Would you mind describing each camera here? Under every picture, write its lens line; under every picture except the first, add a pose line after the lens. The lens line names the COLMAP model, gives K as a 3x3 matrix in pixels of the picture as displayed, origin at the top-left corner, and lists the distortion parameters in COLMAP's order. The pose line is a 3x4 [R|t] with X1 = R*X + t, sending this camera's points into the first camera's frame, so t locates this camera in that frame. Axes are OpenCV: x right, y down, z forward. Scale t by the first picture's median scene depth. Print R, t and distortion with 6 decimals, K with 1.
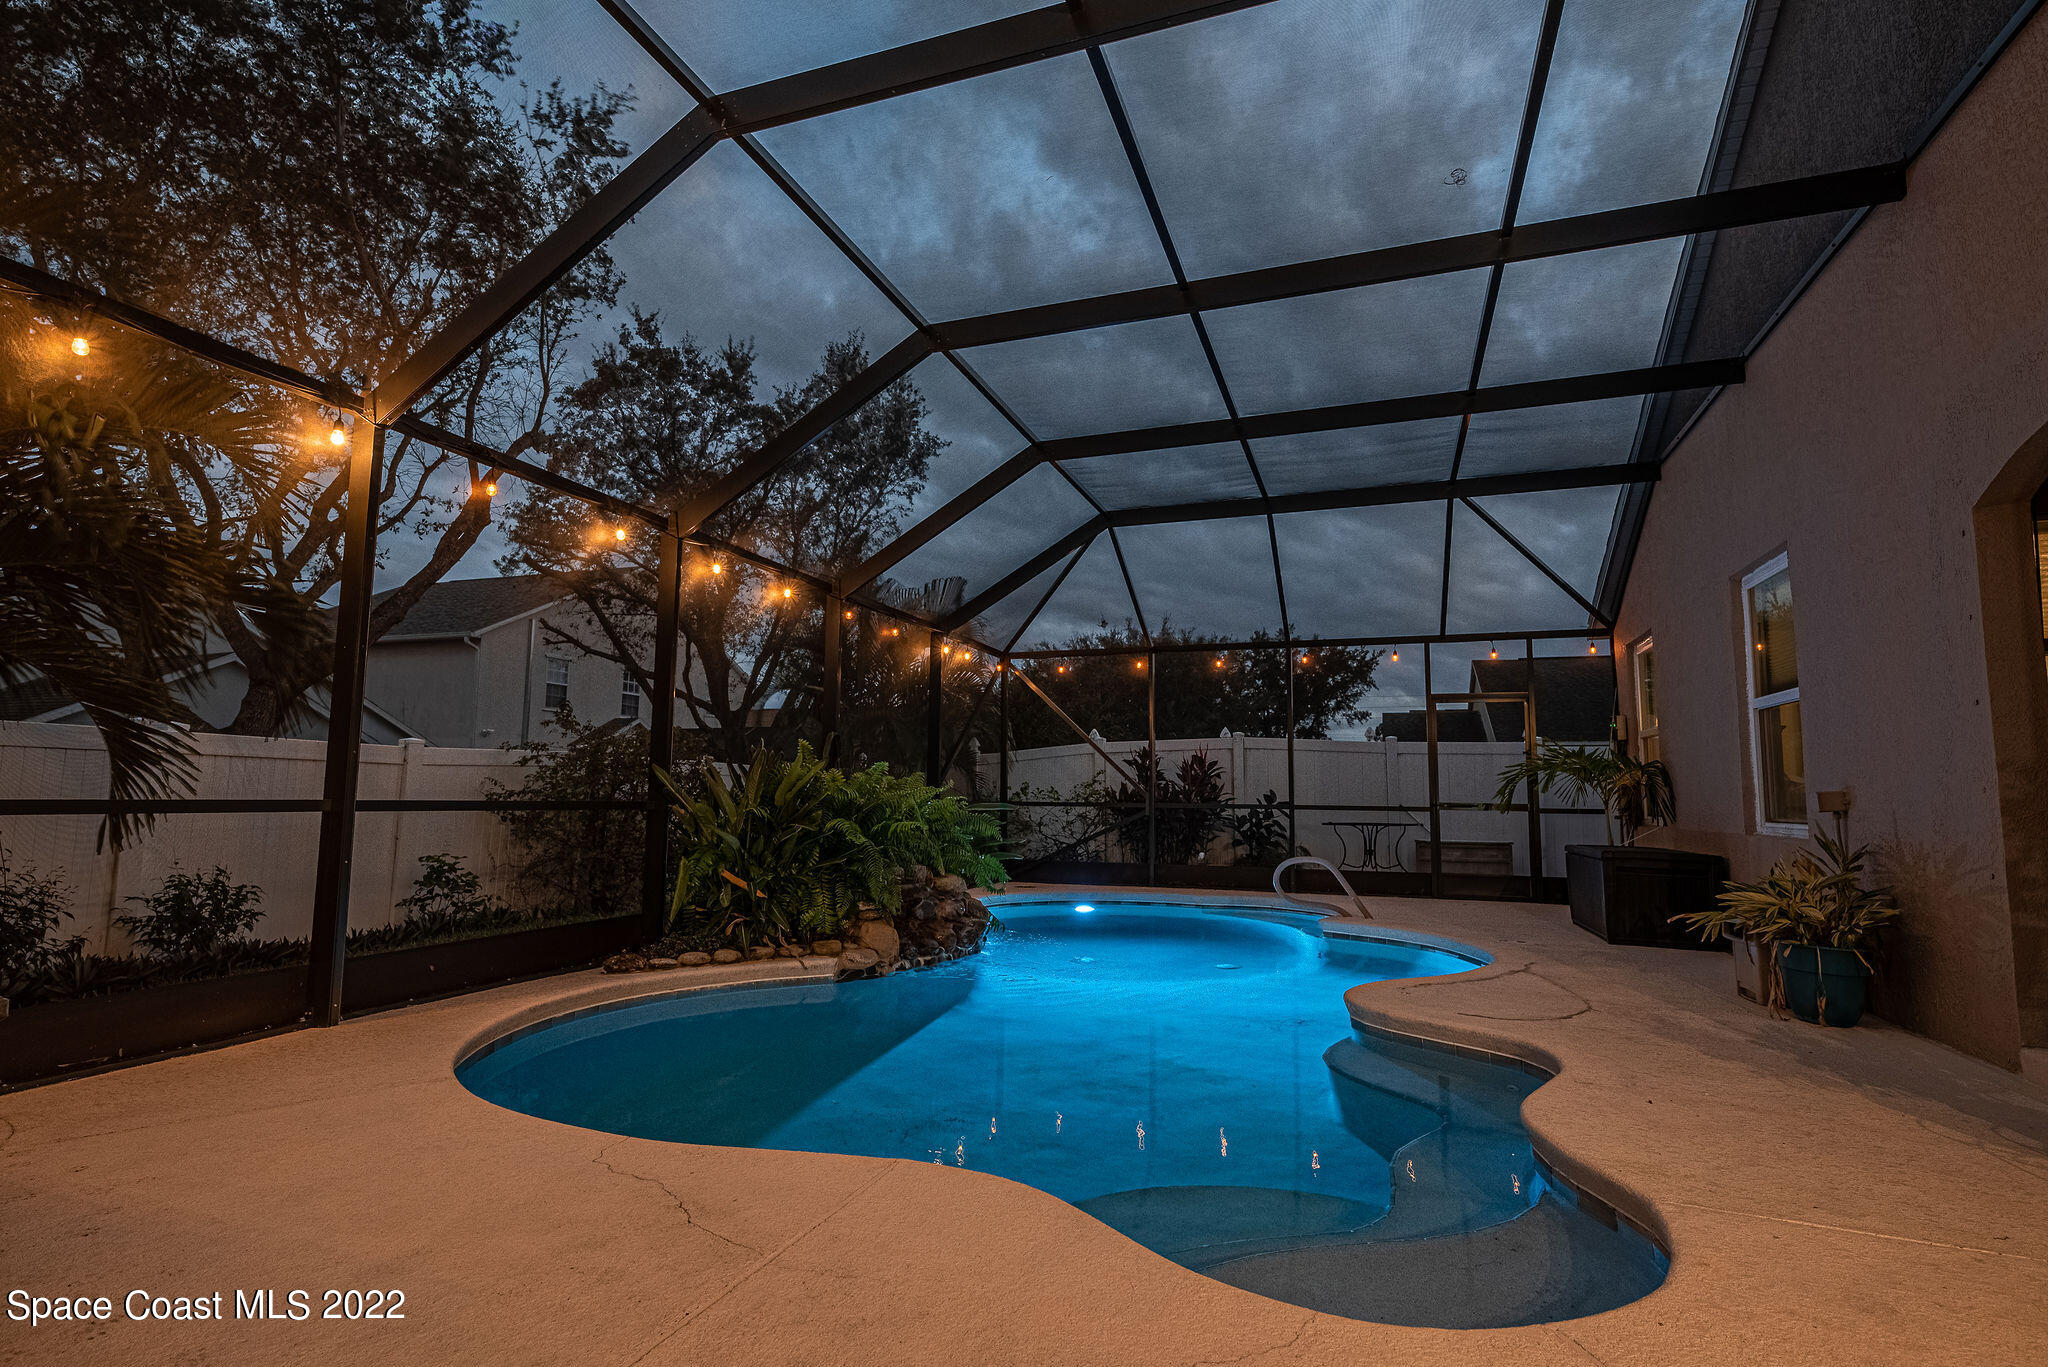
lens RADIAL K [[990.2, 0, 1024.0], [0, 990.2, 683.5], [0, 0, 1]] dist [0.010508, 0.000202]
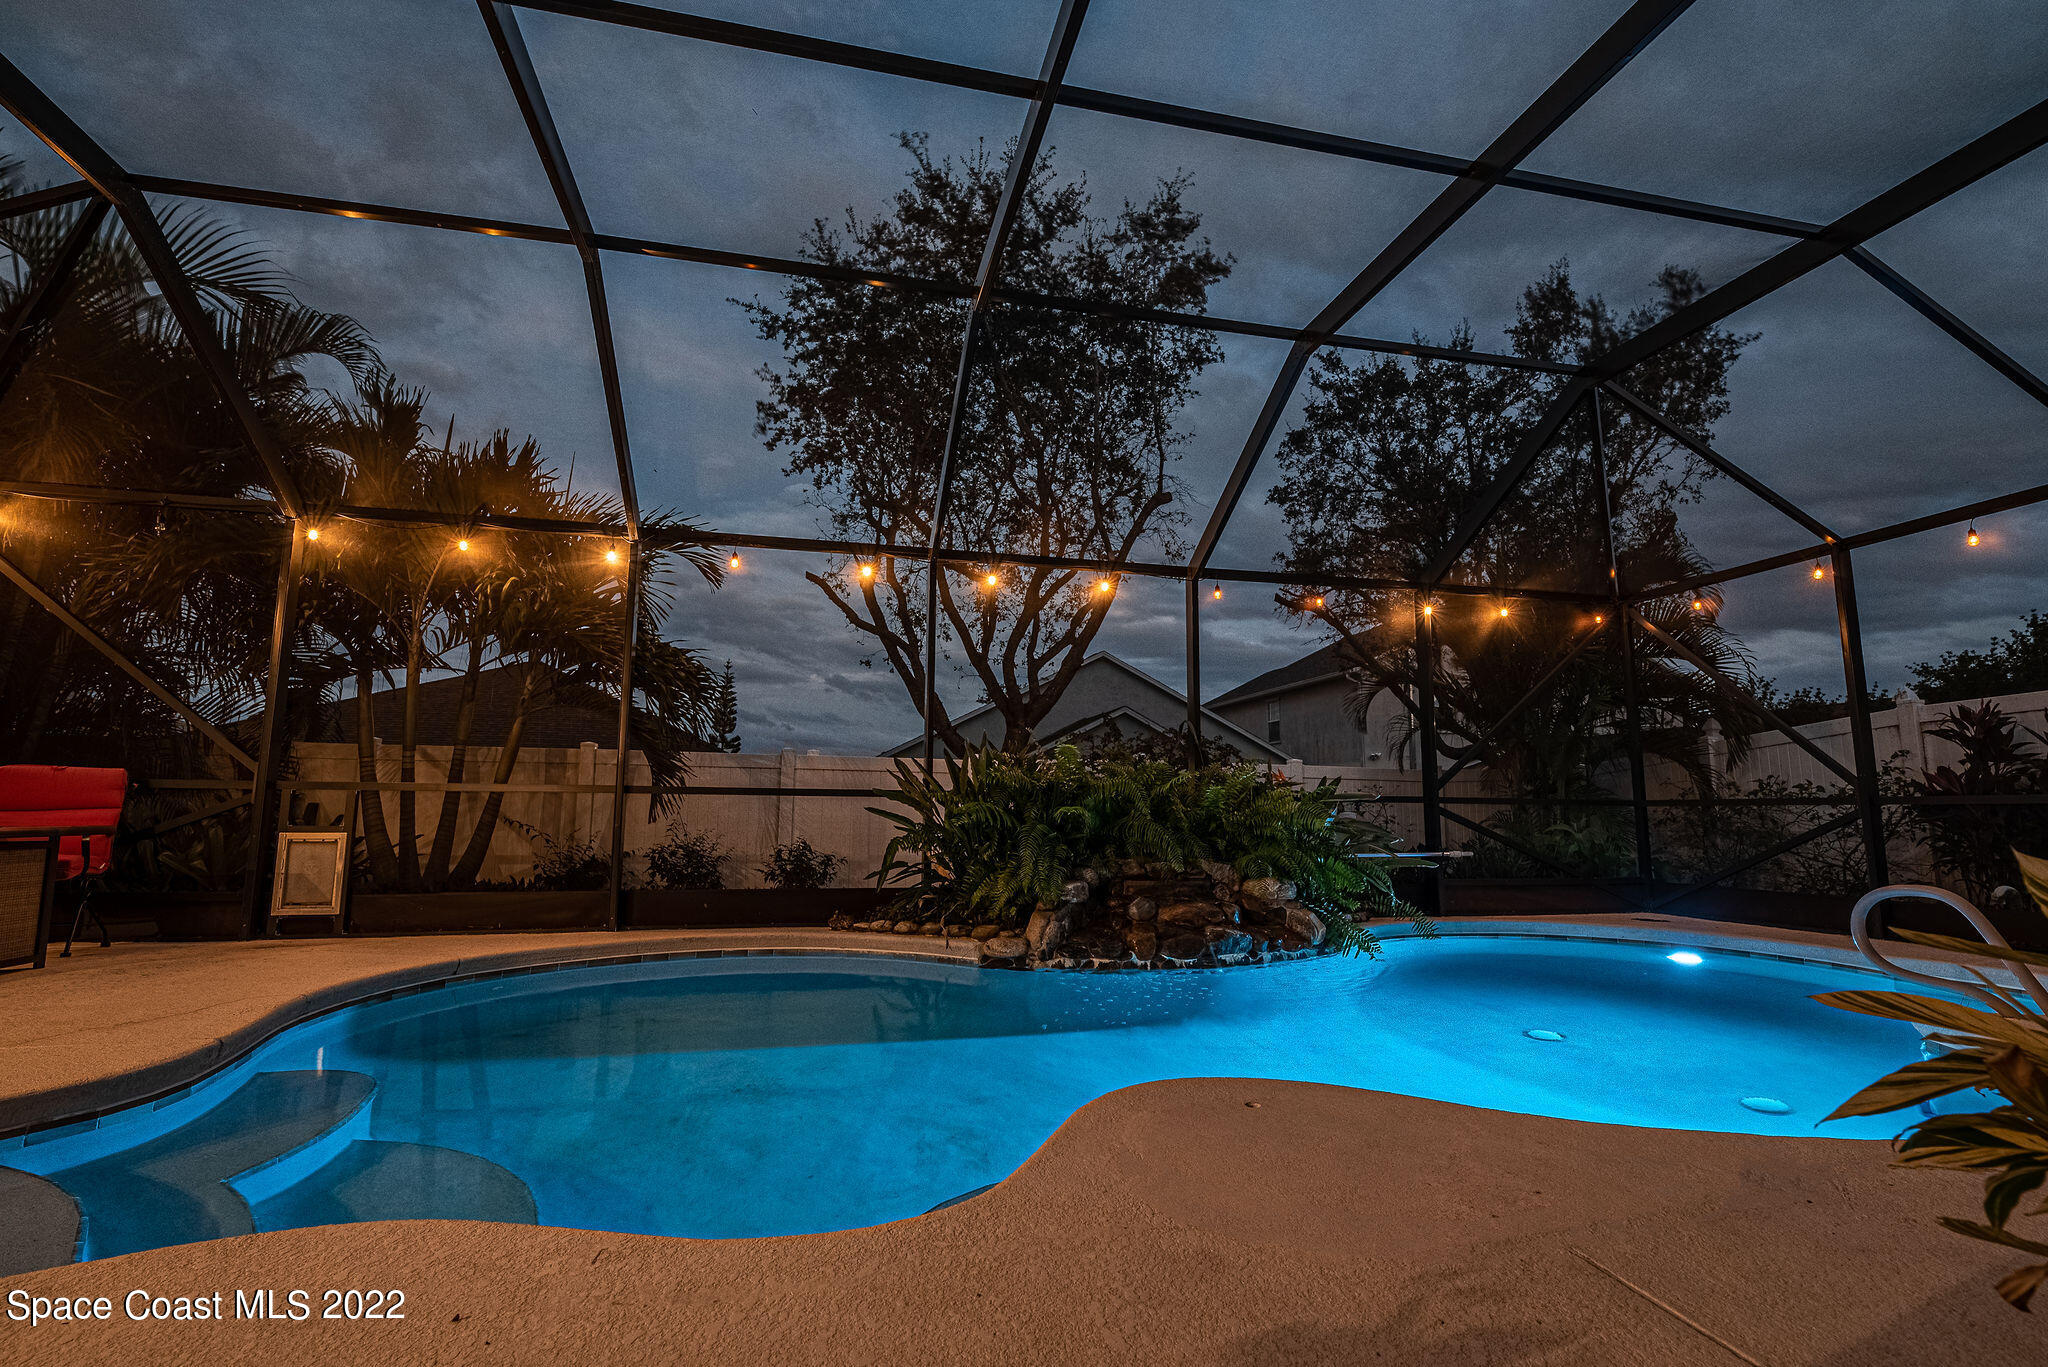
lens RADIAL K [[921.0, 0, 1024.0], [0, 921.0, 683.5], [0, 0, 1]] dist [-0.001308, -0.000505]
pose [[0.528632, -0.127570, -0.839210, 0.480769], [0.097925, 0.991207, -0.088991, 0.077059], [0.843184, -0.035136, 0.536476, 0.404824]]
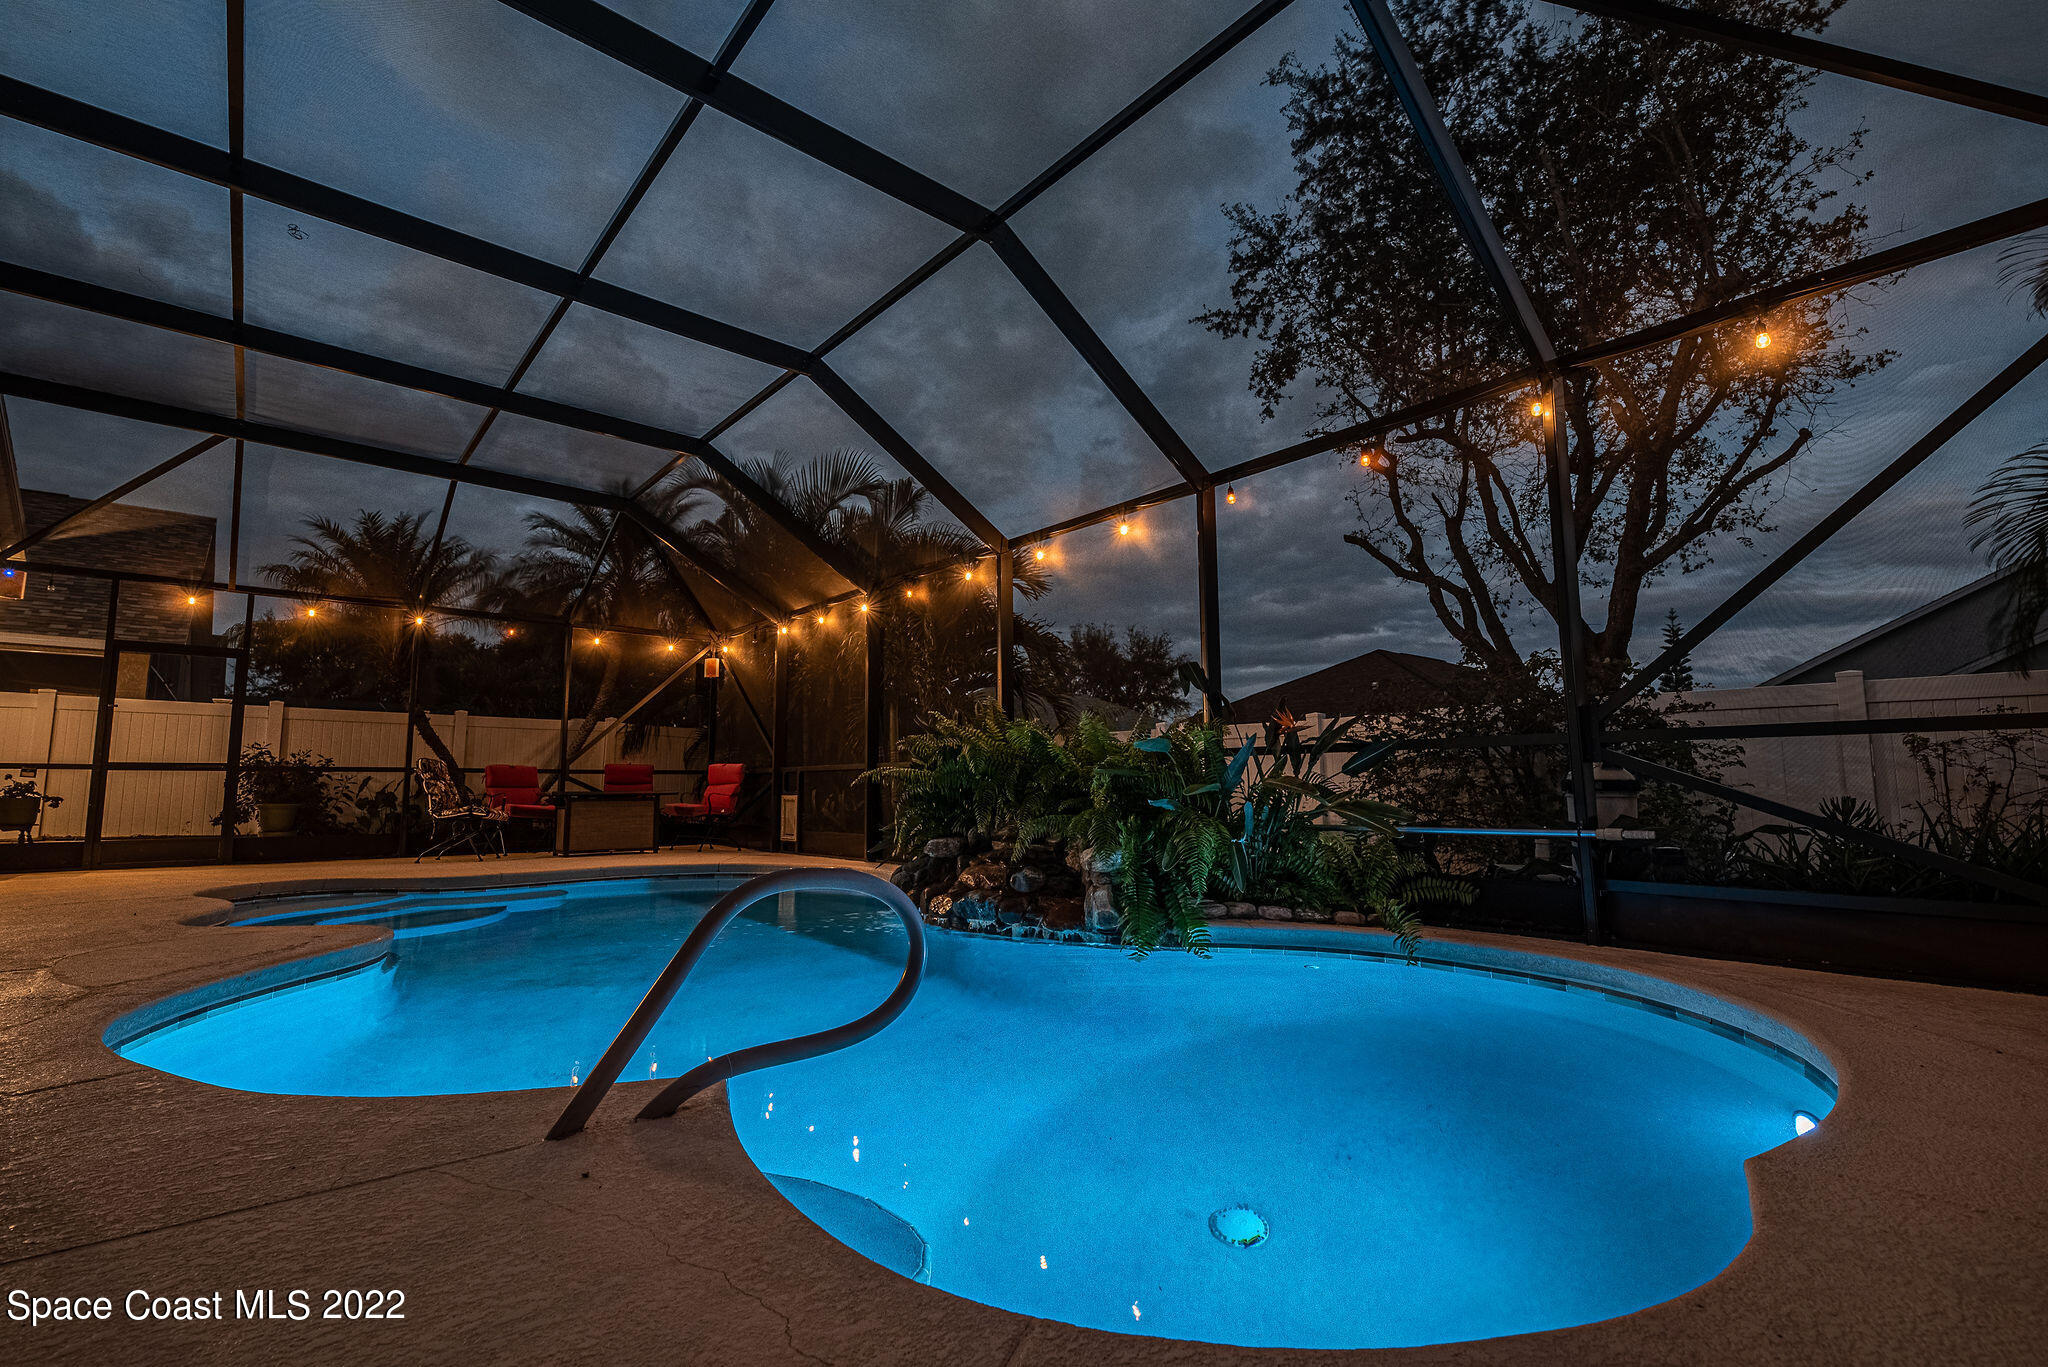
lens RADIAL K [[891.8, 0, 1024.0], [0, 891.8, 683.5], [0, 0, 1]] dist [0.000176, -0.000371]
pose [[-0.501689, -0.112809, -0.857661, 0.499619], [0.097176, 0.977835, -0.185459, 0.185794], [0.859572, -0.176387, -0.479607, 1.236193]]
